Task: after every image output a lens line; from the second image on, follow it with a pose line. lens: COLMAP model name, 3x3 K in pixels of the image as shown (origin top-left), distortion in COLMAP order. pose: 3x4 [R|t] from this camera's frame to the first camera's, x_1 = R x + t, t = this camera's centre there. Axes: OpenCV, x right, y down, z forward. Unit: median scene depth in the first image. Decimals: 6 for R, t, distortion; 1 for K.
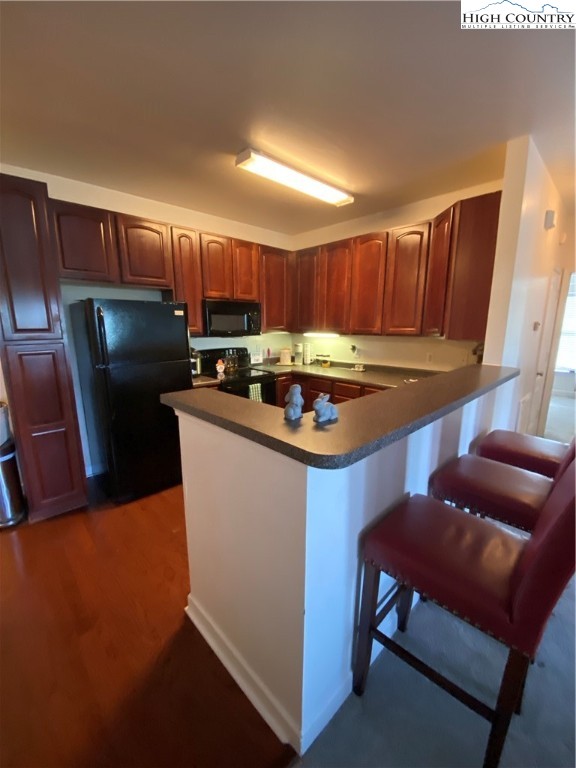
lens RADIAL K [[312.5, 0, 288.4], [0, 312.5, 386.1], [0, 0, 1]] dist [0.013351, -0.000758]
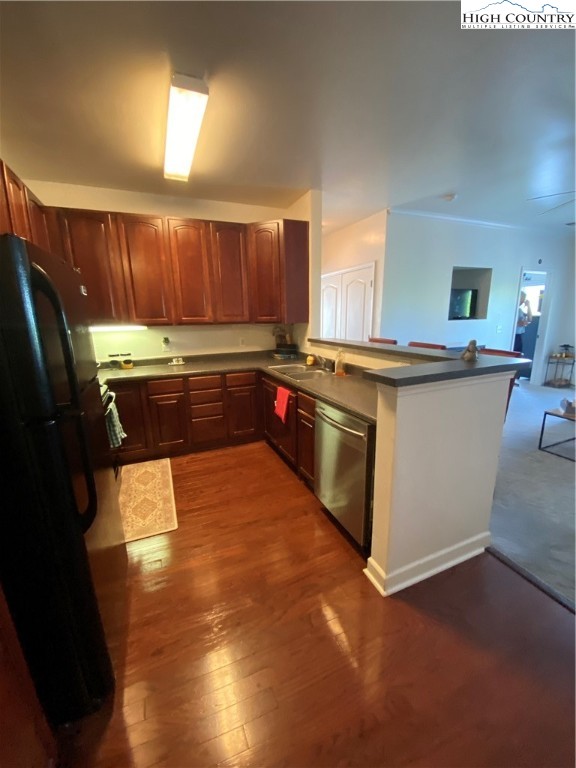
lens RADIAL K [[312.5, 0, 291.3], [0, 312.5, 384.2], [0, 0, 1]] dist [0.013351, -0.000758]
pose [[0.342802, -0.211403, 0.915312, -0.526593], [0.201125, 0.968273, 0.148310, -0.062348], [-0.917625, 0.133251, 0.374444, 0.351245]]
